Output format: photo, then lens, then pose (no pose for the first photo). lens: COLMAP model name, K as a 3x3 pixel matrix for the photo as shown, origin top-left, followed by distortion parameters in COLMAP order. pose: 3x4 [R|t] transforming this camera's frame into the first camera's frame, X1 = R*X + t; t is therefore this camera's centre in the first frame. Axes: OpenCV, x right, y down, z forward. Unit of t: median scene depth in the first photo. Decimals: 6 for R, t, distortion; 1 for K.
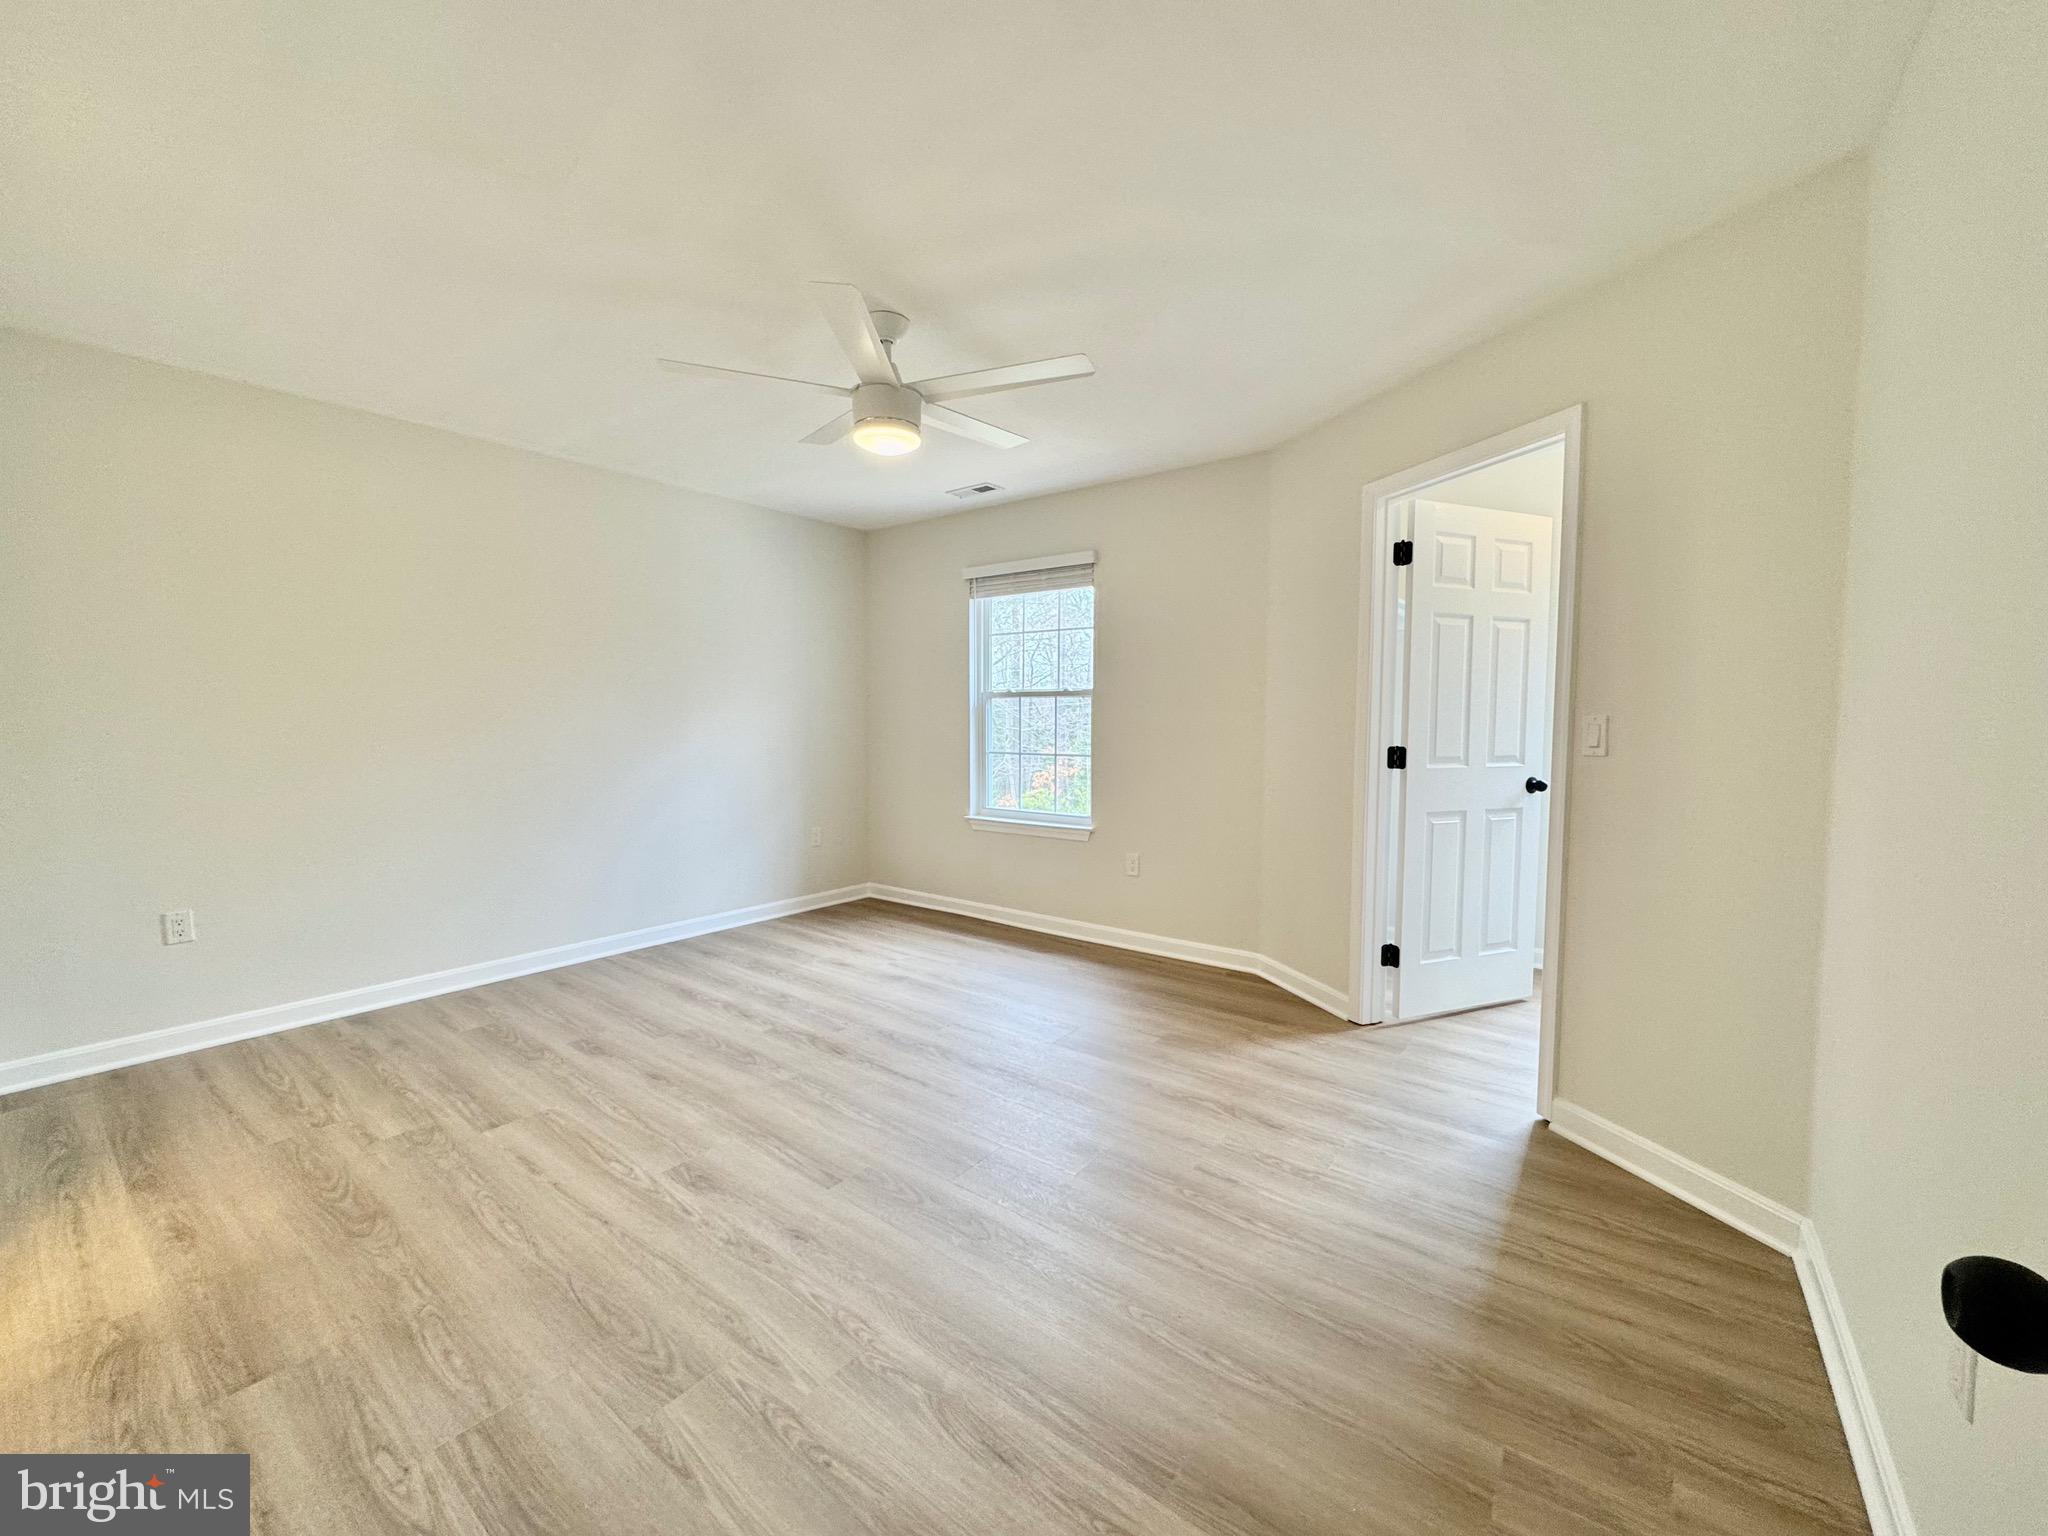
lens RADIAL K [[853.6, 0, 1024.0], [0, 853.6, 768.0], [0, 0, 1]] dist [-0.000211, -0.000092]
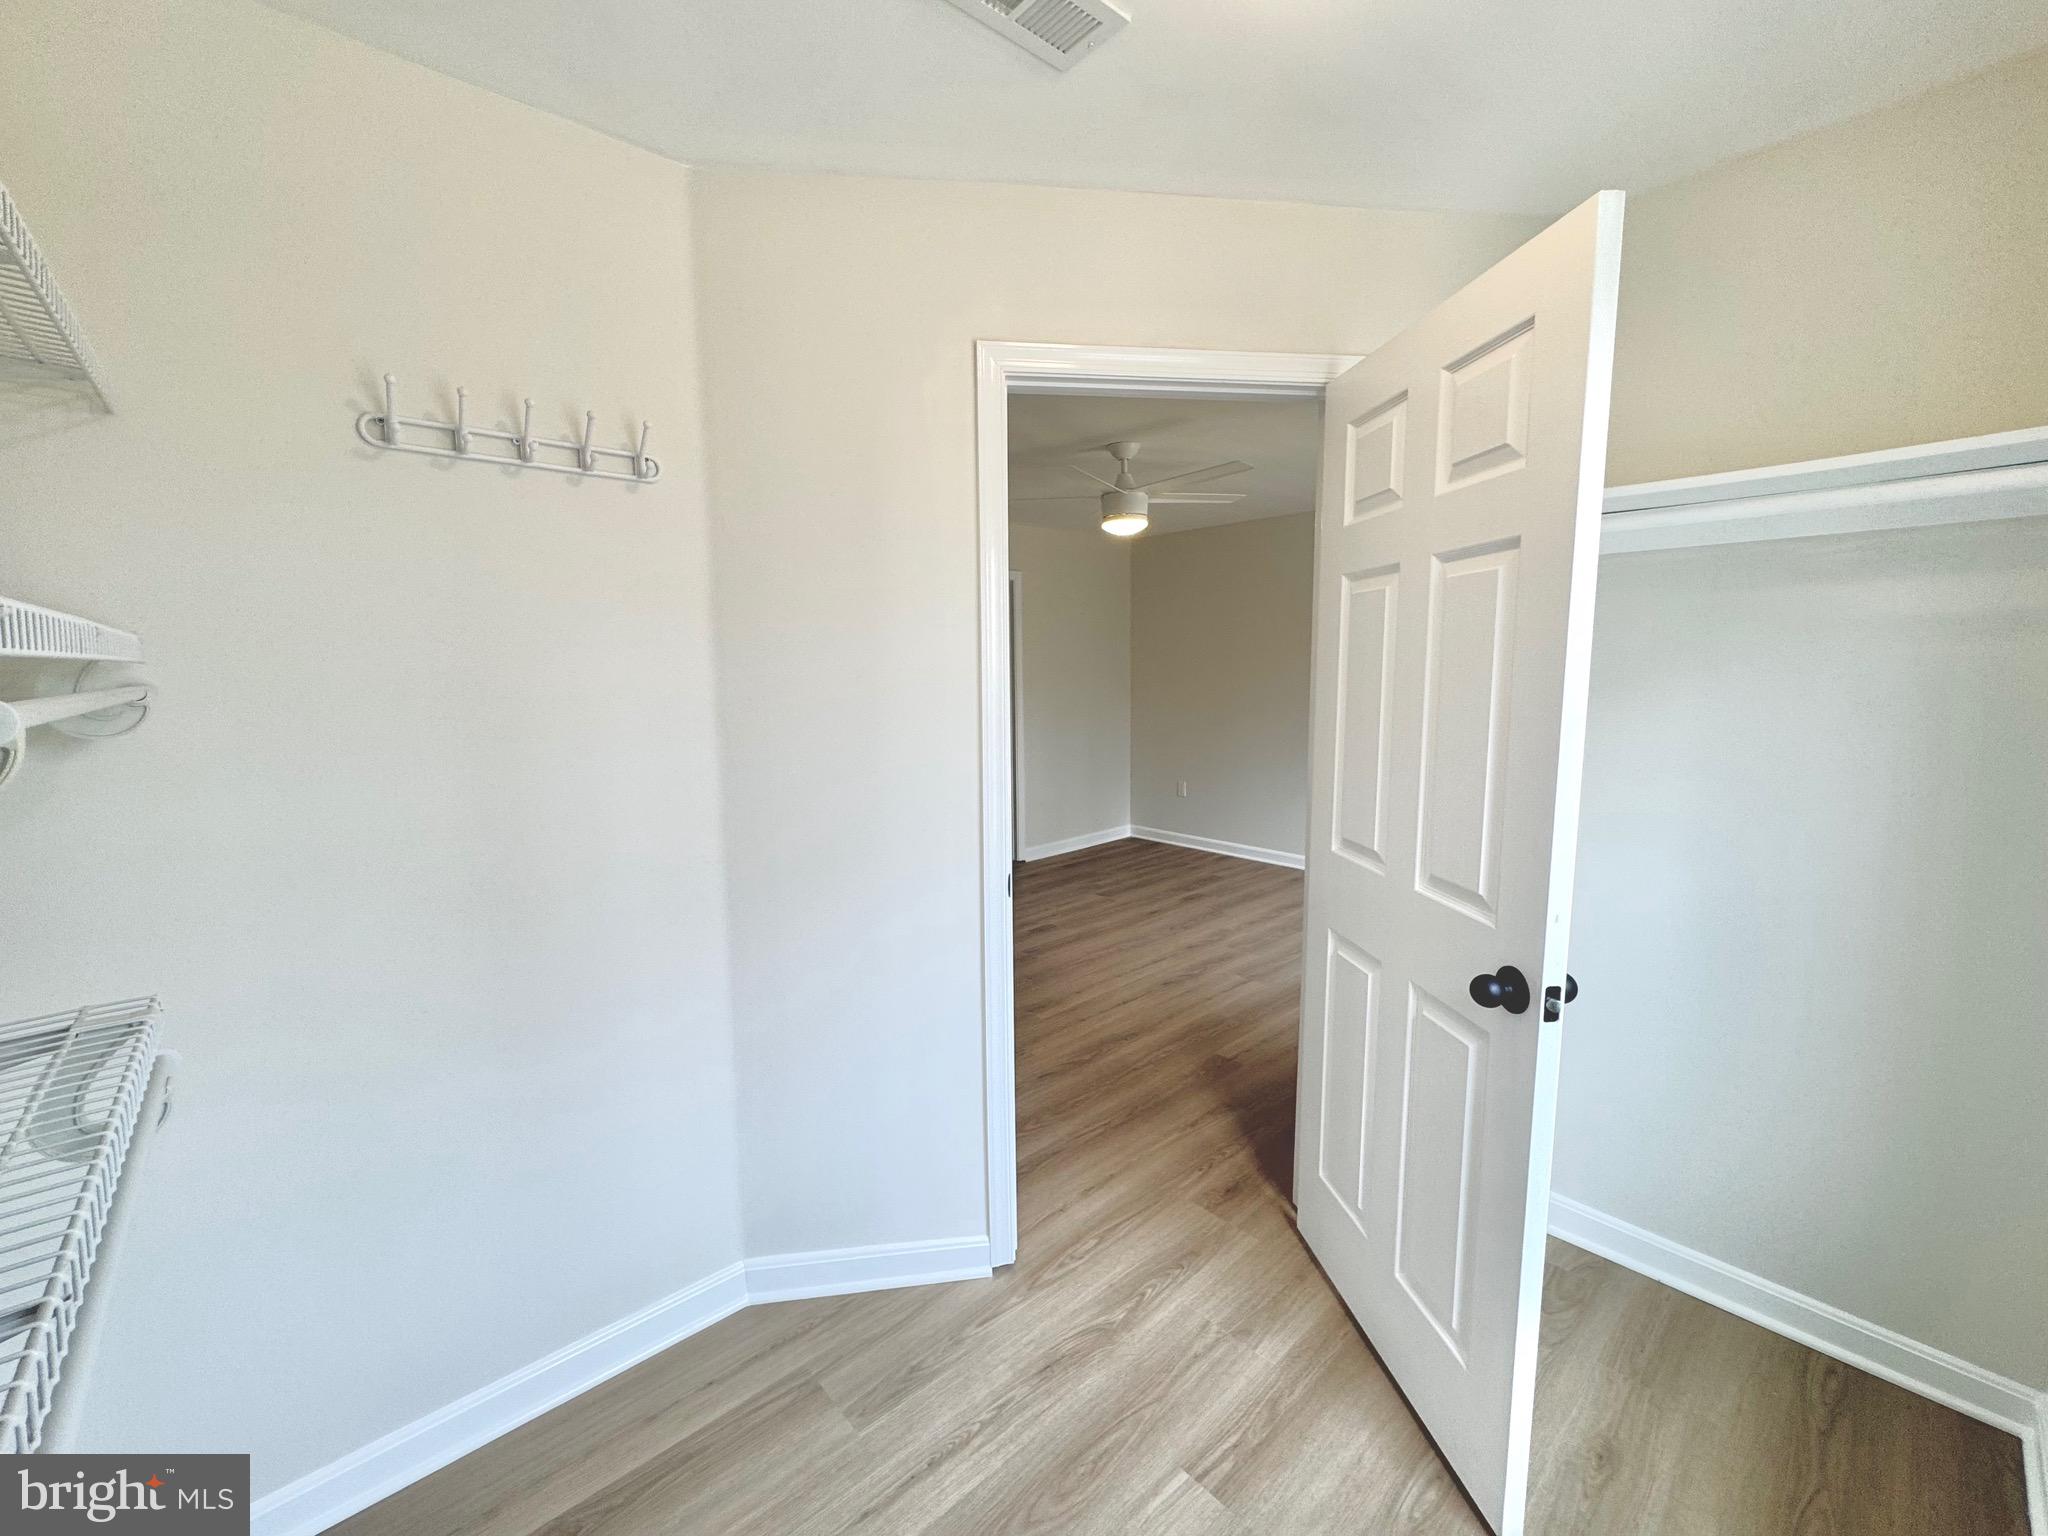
lens RADIAL K [[821.1, 0, 1028.8], [0, 821.1, 765.9], [0, 0, 1]] dist [0.000424, 0.000080]
pose [[-0.178899, 0.117887, -0.976779, 1.115136], [-0.068021, 0.988938, 0.131812, -0.122797], [0.981513, 0.090023, -0.168901, 0.941455]]
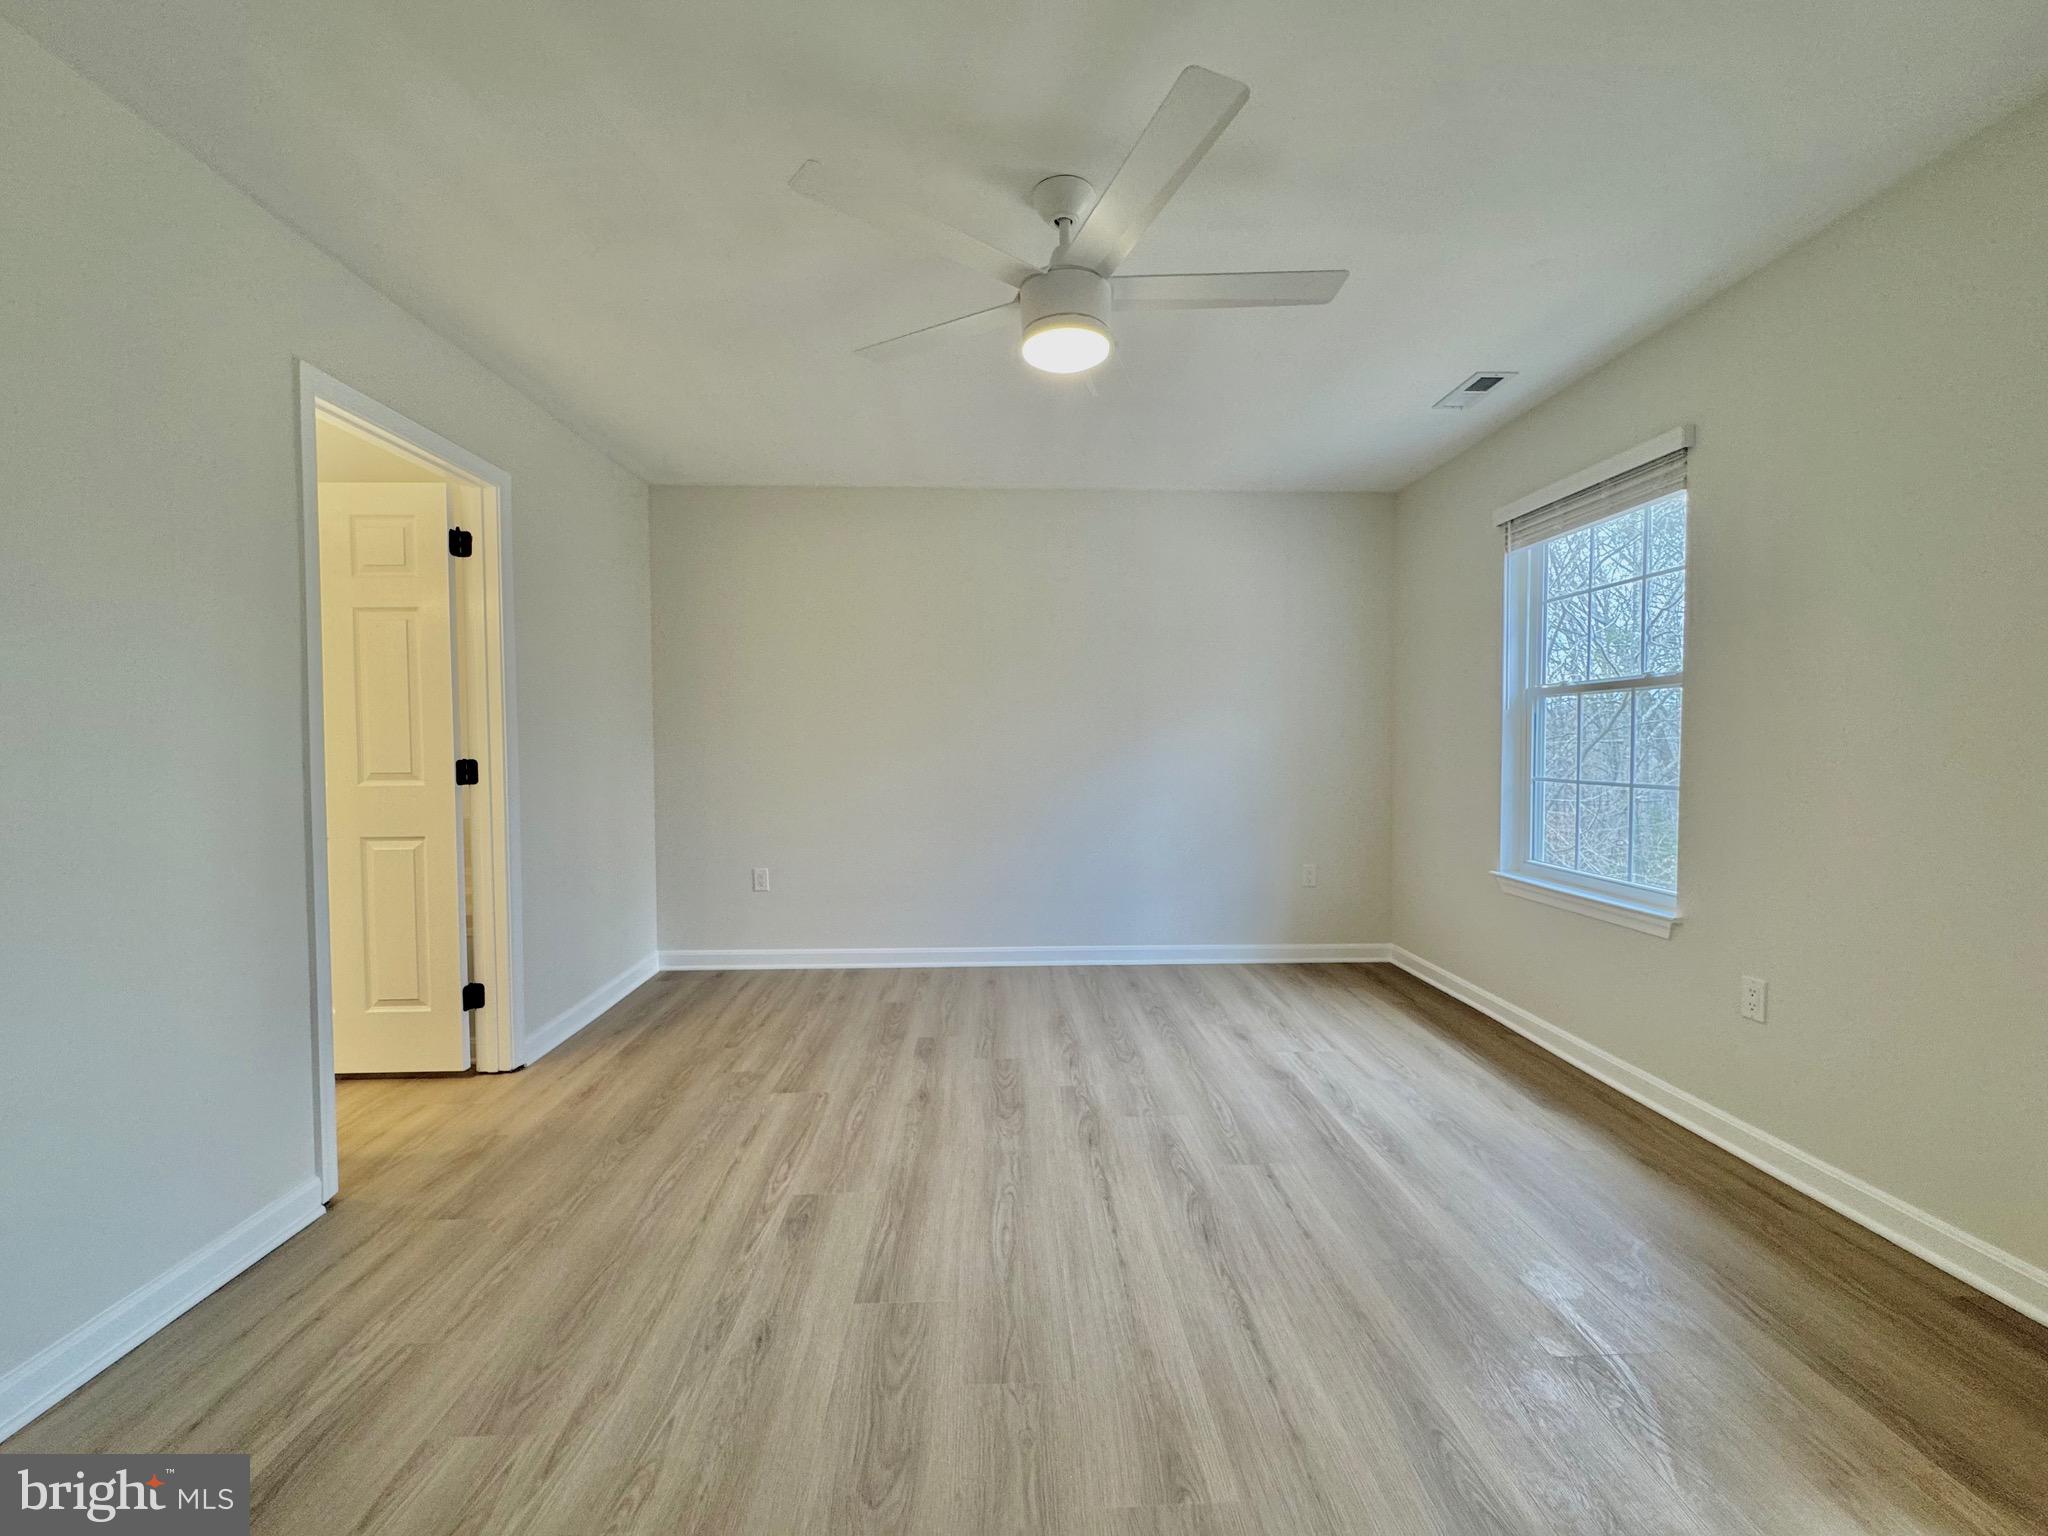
lens RADIAL K [[832.5, 0, 1007.2], [0, 832.5, 764.5], [0, 0, 1]] dist [-0.000665, 0.000136]
pose [[0.618345, 0.018067, -0.785699, 0.338279], [-0.044016, 0.998963, -0.011669, -0.006473], [0.784673, 0.041799, 0.618499, 0.443795]]
